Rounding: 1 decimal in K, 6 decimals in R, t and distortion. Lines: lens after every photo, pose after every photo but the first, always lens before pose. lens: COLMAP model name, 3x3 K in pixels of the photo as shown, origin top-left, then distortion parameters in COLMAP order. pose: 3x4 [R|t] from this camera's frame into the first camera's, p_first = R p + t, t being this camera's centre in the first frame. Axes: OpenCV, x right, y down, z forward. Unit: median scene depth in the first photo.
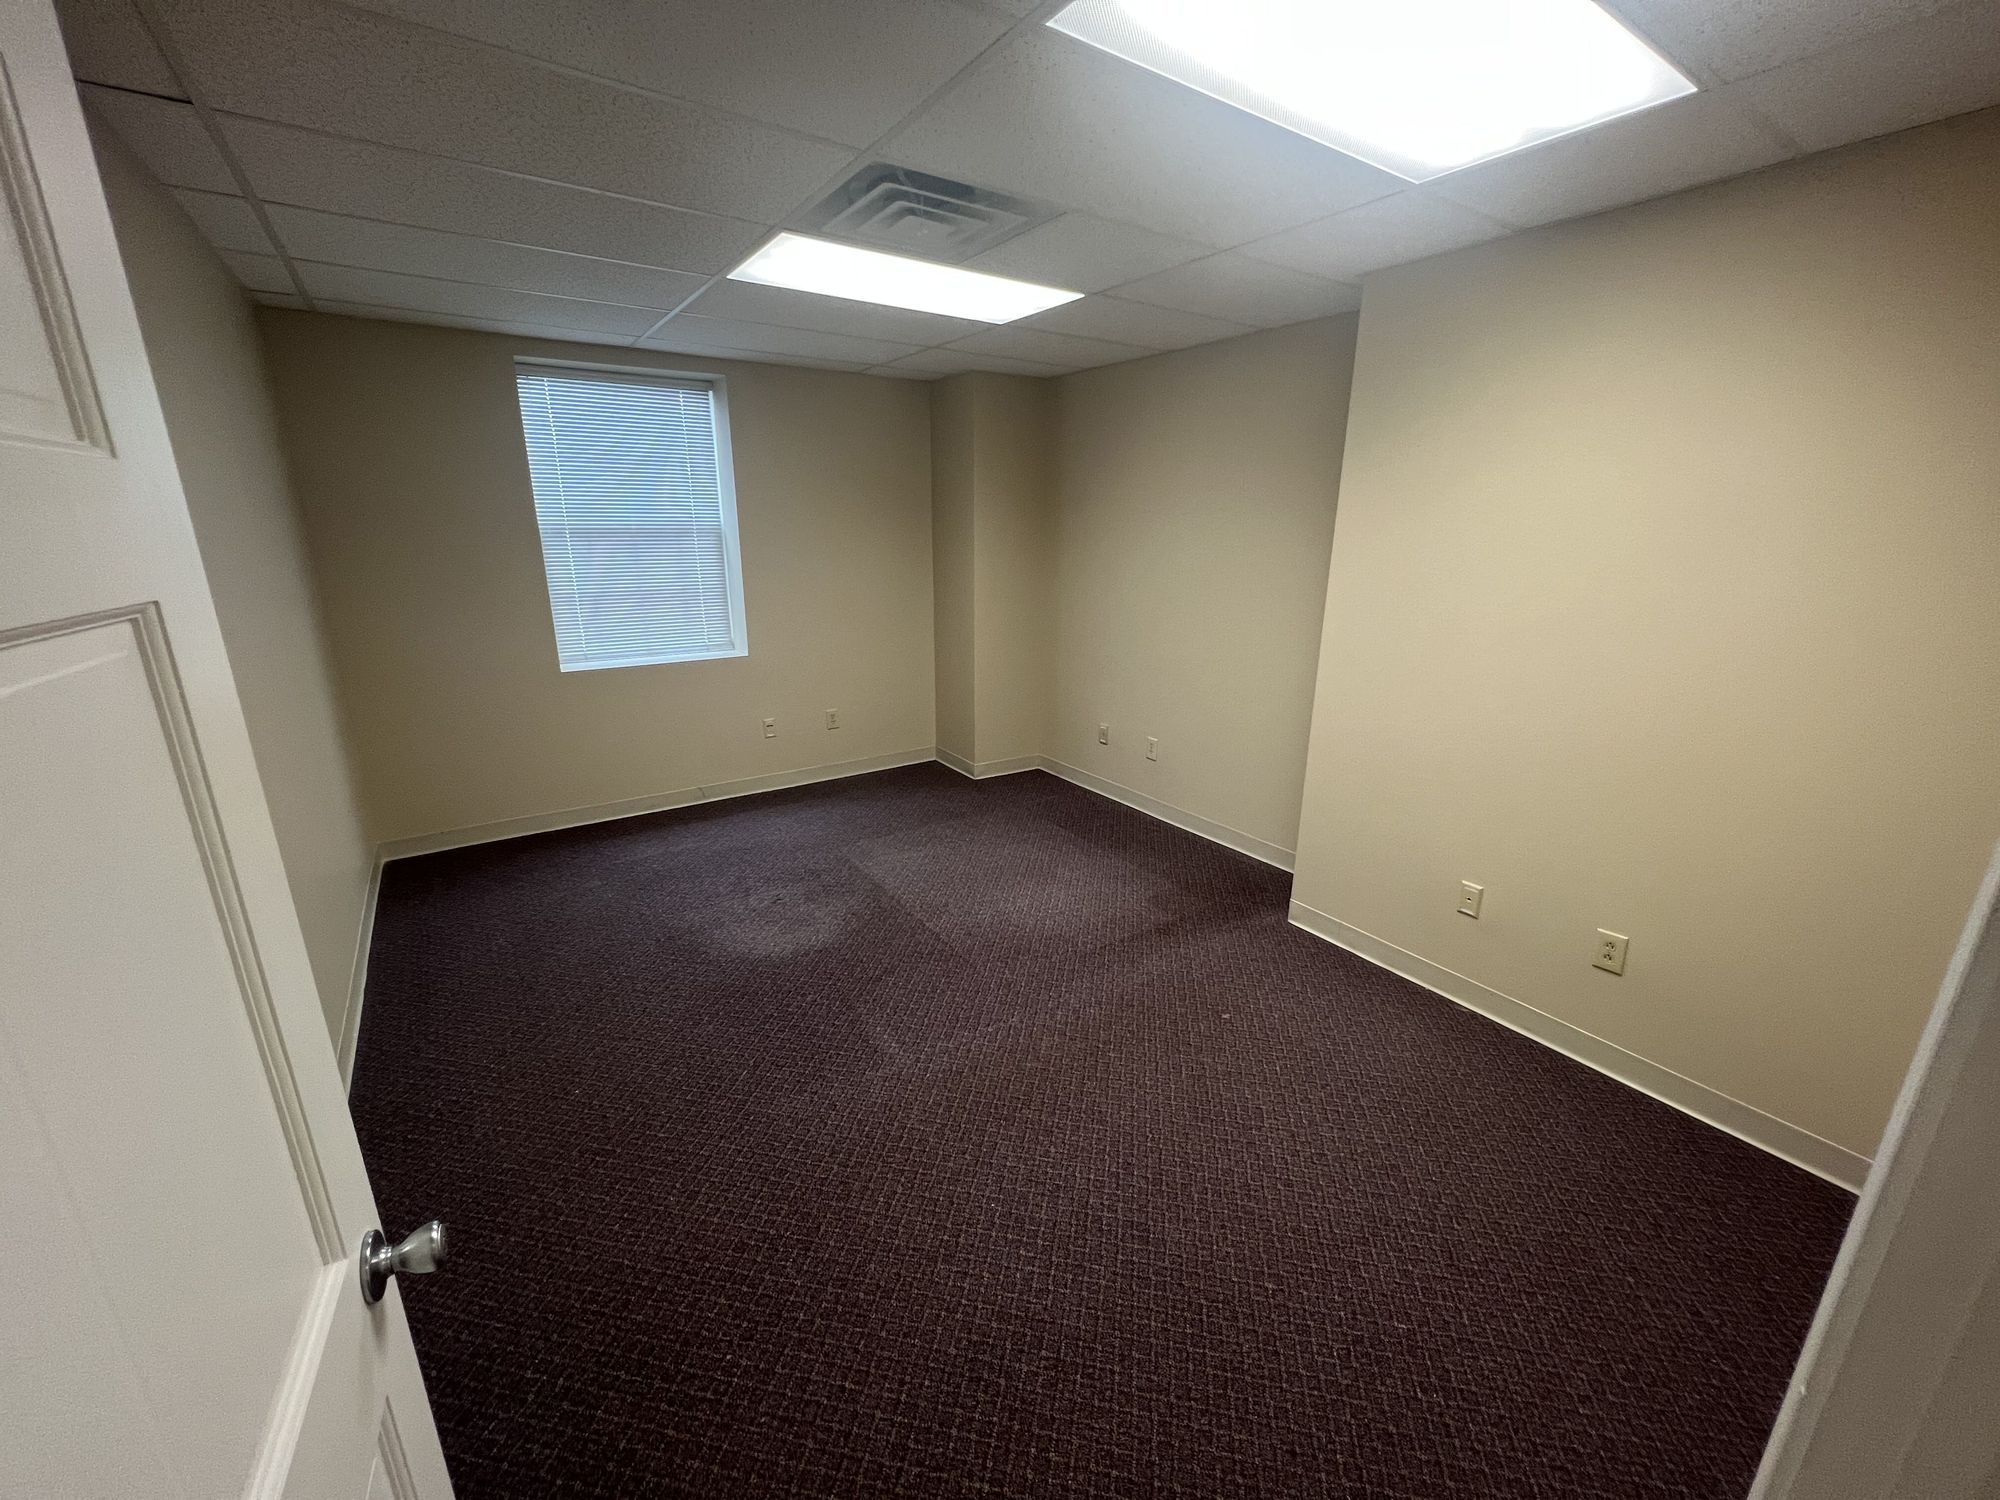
lens RADIAL K [[796.4, 0, 1000.0], [0, 796.4, 750.0], [0, 0, 1]] dist [0.000805, 0.000026]
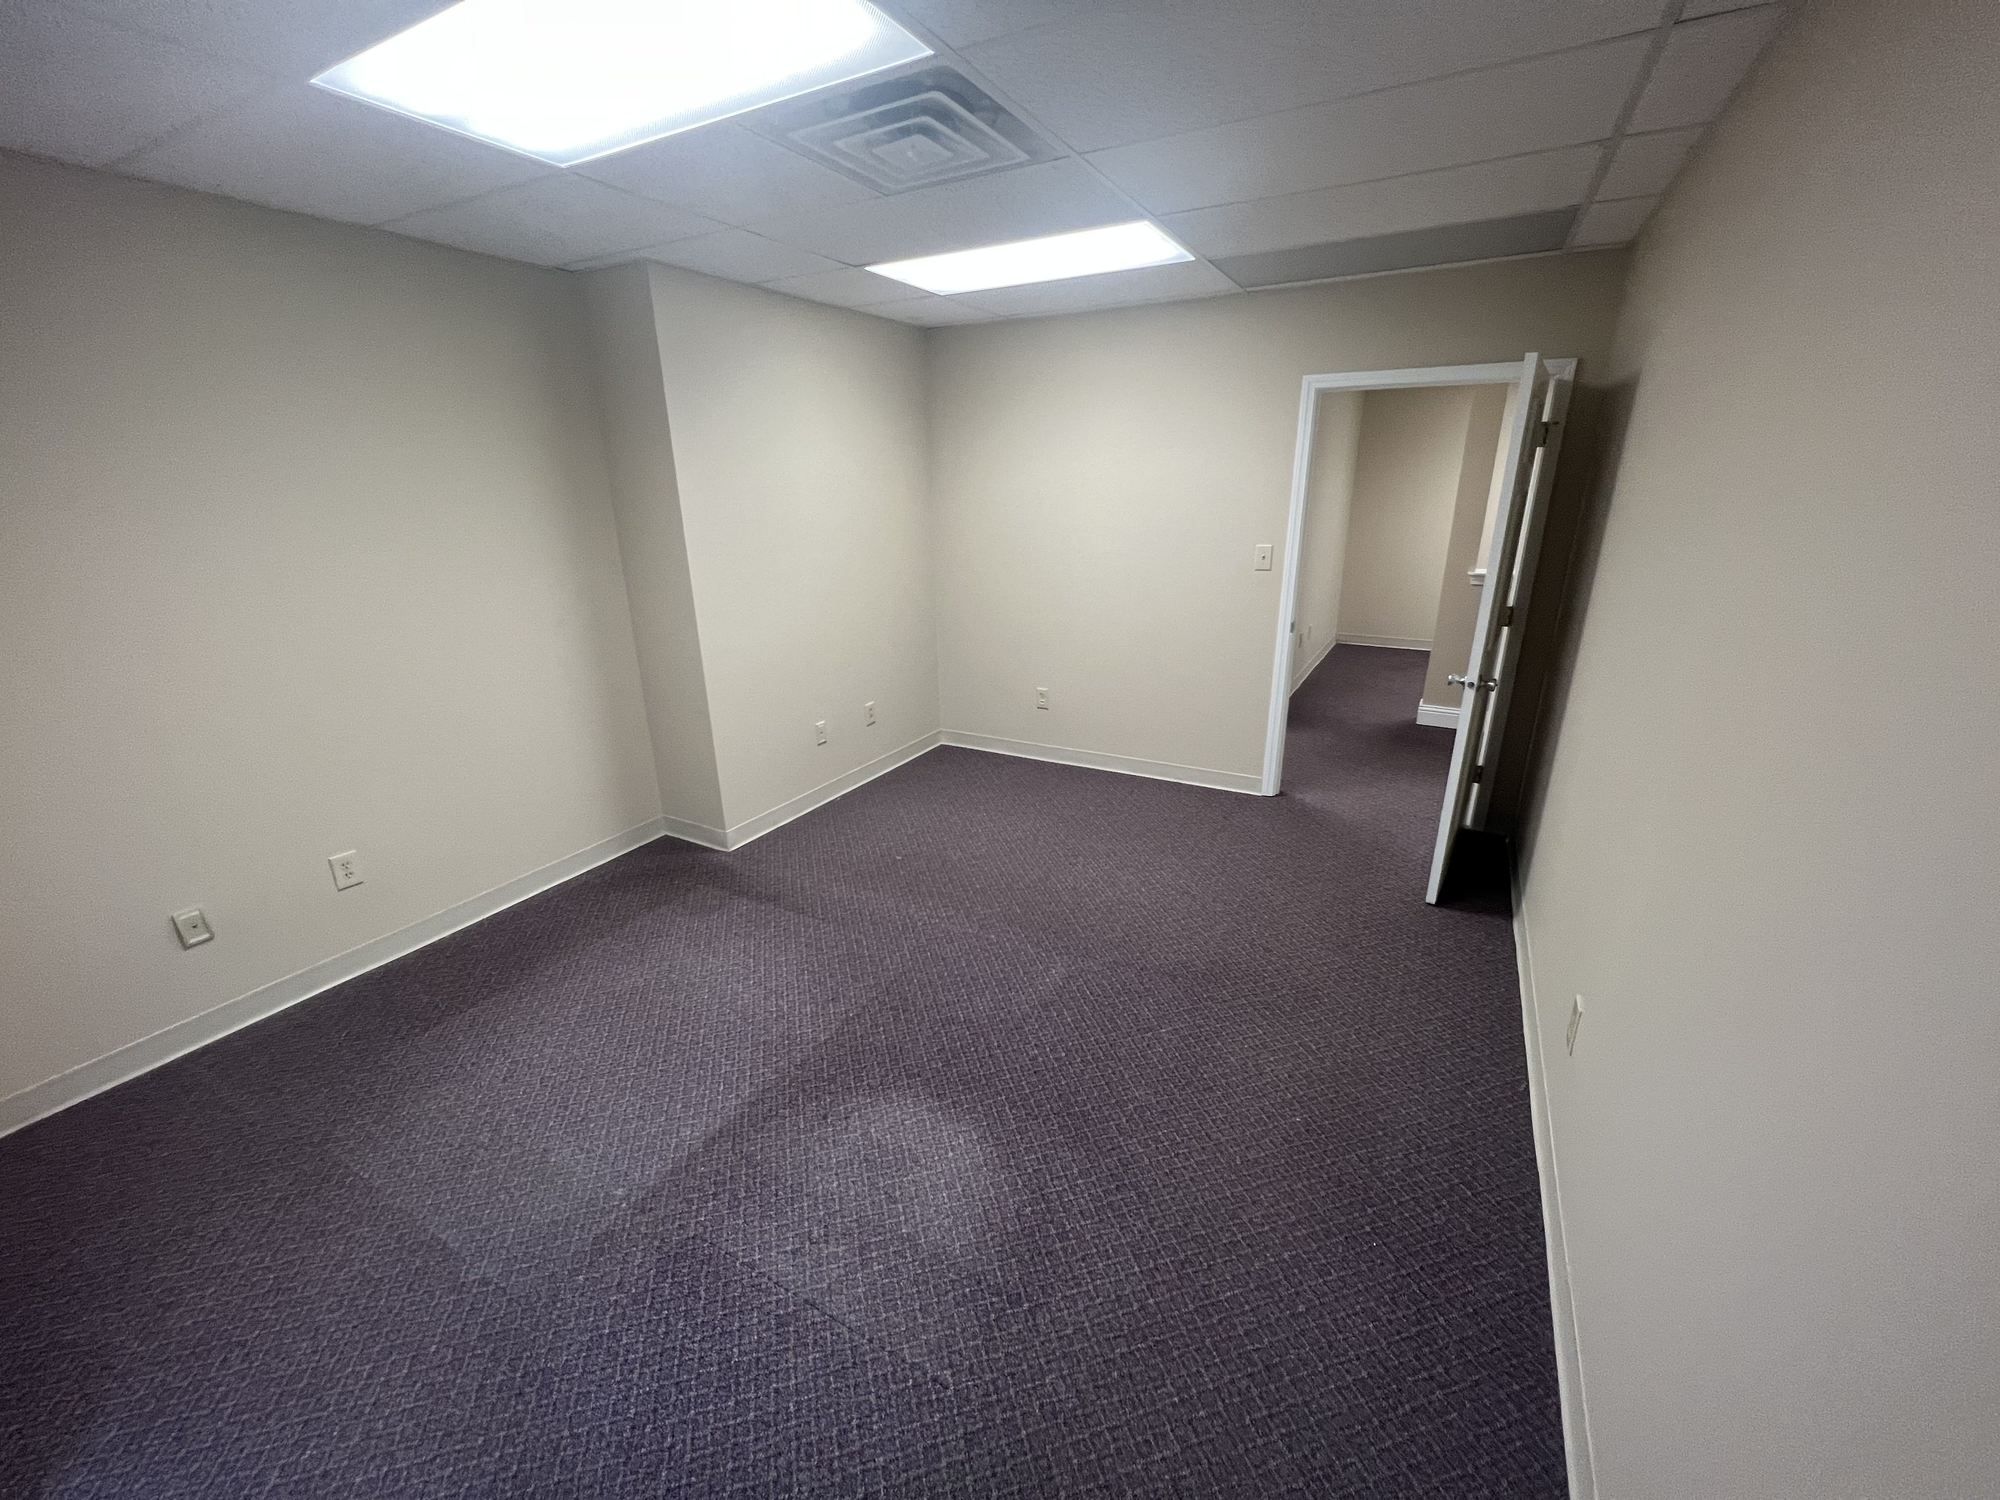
lens RADIAL K [[796.4, 0, 1000.0], [0, 796.4, 750.0], [0, 0, 1]] dist [0.000805, 0.000026]
pose [[-0.451614, -0.285904, 0.845165, -0.718090], [0.256945, 0.865460, 0.430068, -0.293098], [-0.854415, 0.411386, -0.317392, 0.981949]]
